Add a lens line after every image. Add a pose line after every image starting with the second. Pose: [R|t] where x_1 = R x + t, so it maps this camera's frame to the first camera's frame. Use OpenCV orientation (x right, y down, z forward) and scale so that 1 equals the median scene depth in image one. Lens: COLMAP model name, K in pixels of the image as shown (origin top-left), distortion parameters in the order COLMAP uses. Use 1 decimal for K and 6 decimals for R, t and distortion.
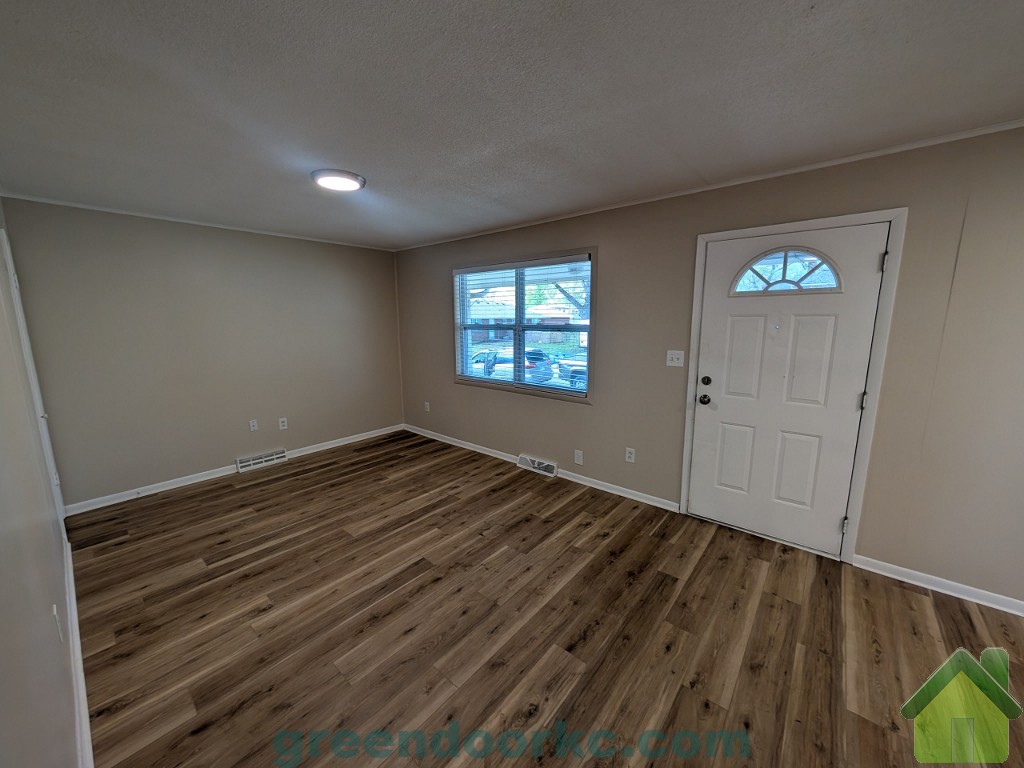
lens RADIAL K [[386.0, 0, 503.7], [0, 386.0, 384.5], [0, 0, 1]] dist [-0.001946, 0.000597]
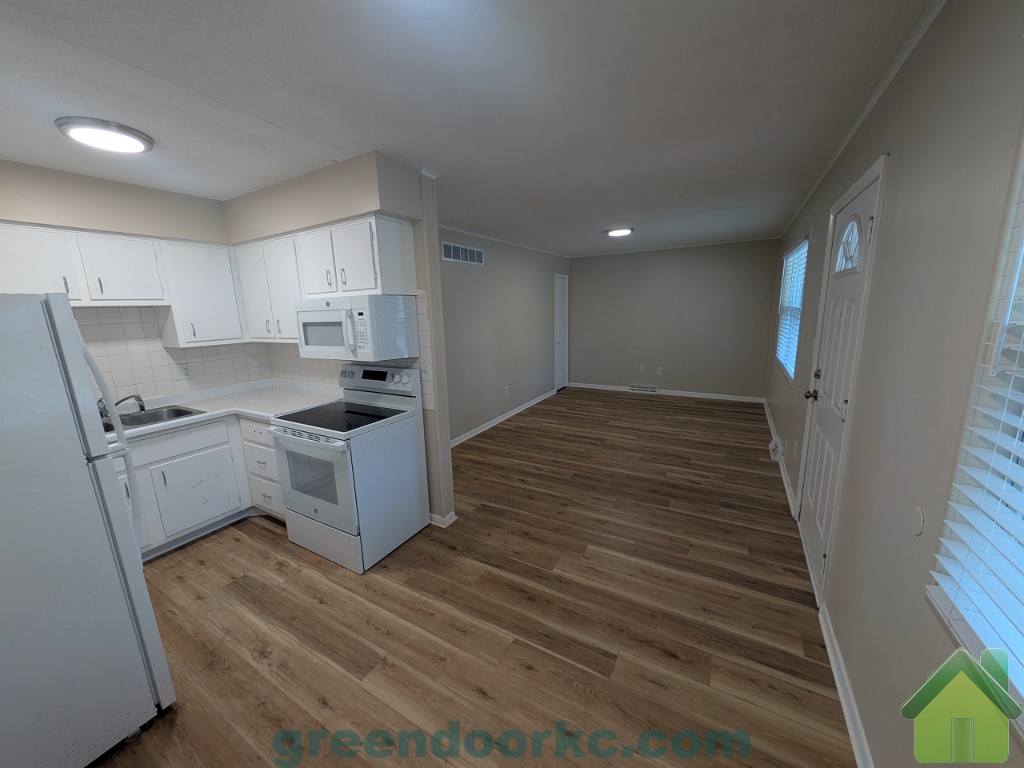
lens RADIAL K [[386.0, 0, 505.0], [0, 386.0, 382.5], [0, 0, 1]] dist [-0.001946, 0.000597]
pose [[0.176310, 0.190945, -0.965637, 1.281732], [-0.140108, 0.975884, 0.167390, -0.040441], [0.974312, 0.105781, 0.198811, 0.133099]]
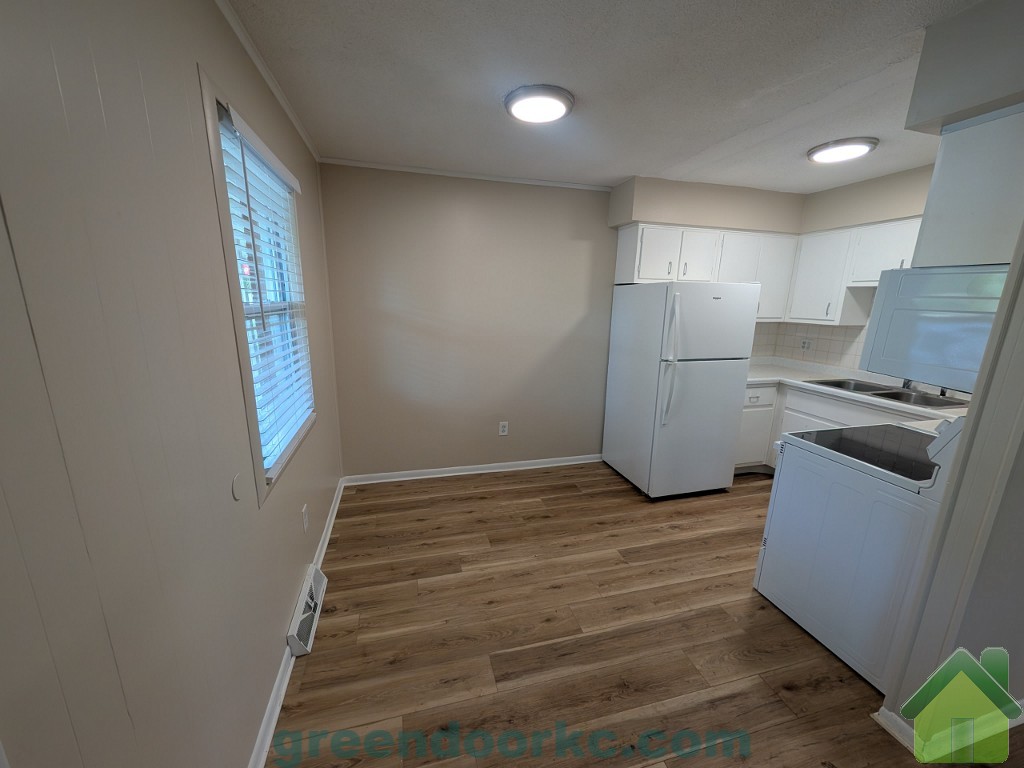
lens RADIAL K [[386.0, 0, 505.1], [0, 386.0, 382.9], [0, 0, 1]] dist [-0.001946, 0.000597]
pose [[-0.822946, -0.131309, 0.552737, 0.525984], [0.088718, 0.931284, 0.353326, -0.135290], [-0.561150, 0.339805, -0.754747, 0.753904]]
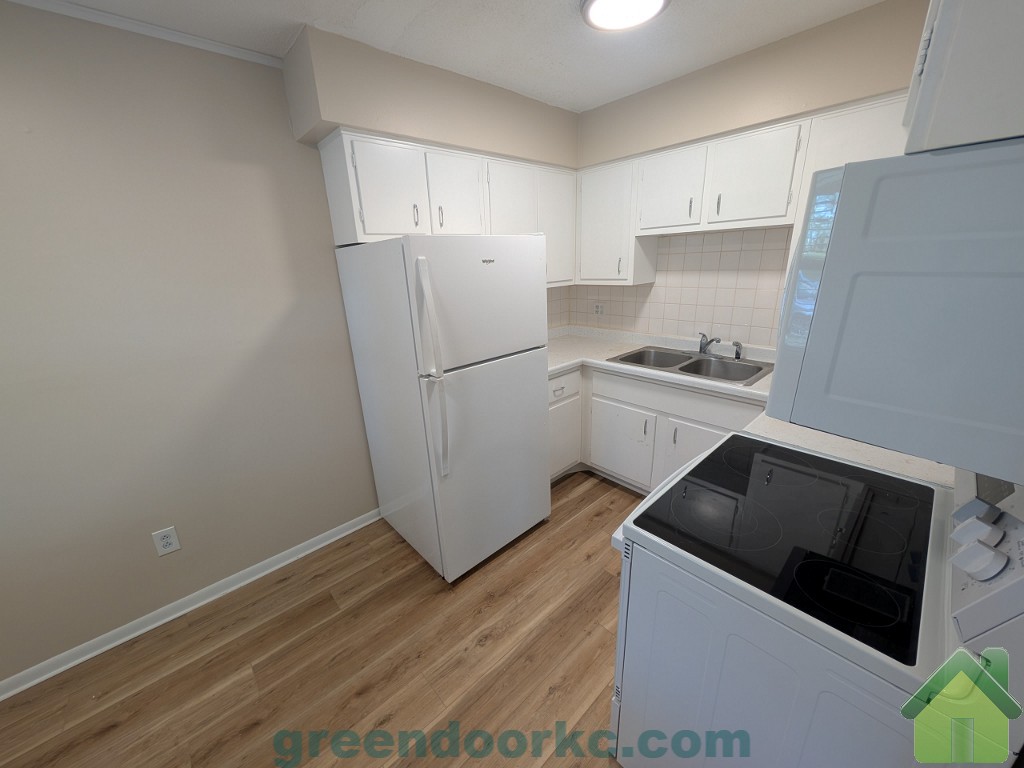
lens RADIAL K [[386.0, 0, 505.6], [0, 386.0, 382.8], [0, 0, 1]] dist [-0.001946, 0.000597]
pose [[-0.990885, 0.008392, 0.134450, 0.546723], [0.070783, 0.881612, 0.466636, -0.052991], [-0.114617, 0.471899, -0.874170, 0.246079]]
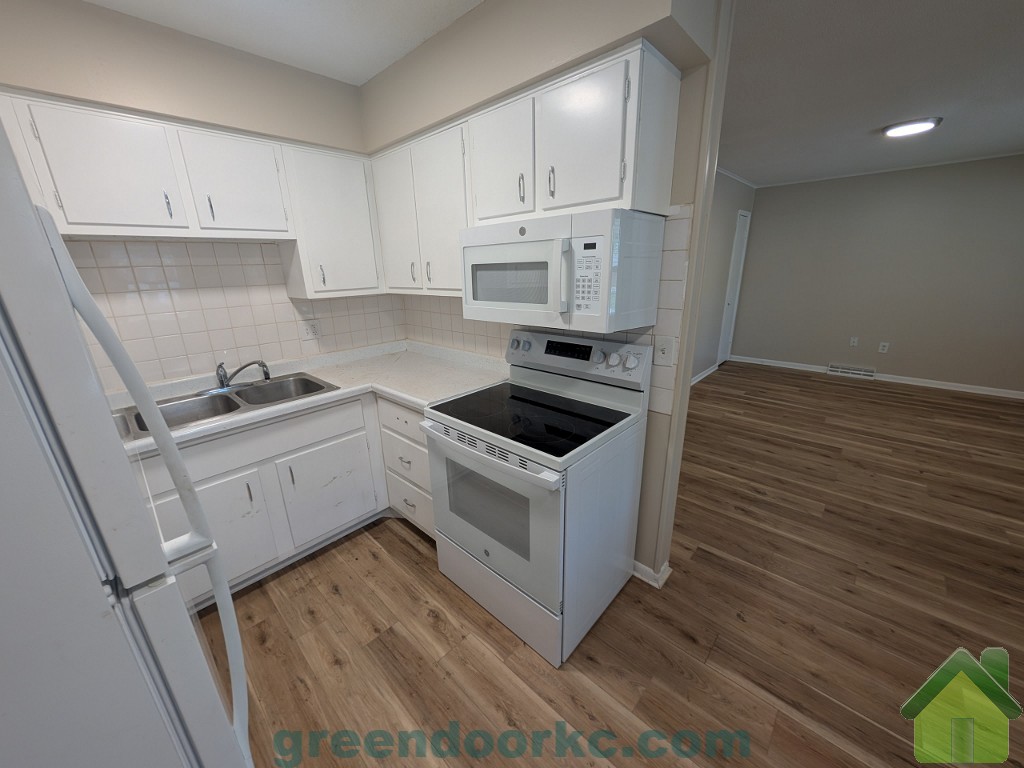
lens RADIAL K [[386.0, 0, 504.5], [0, 386.0, 382.9], [0, 0, 1]] dist [-0.001946, 0.000597]
pose [[-0.052821, 0.300799, -0.952224, 0.887573], [-0.146572, 0.940892, 0.305350, 0.026552], [0.987789, 0.155698, -0.005610, -0.094516]]
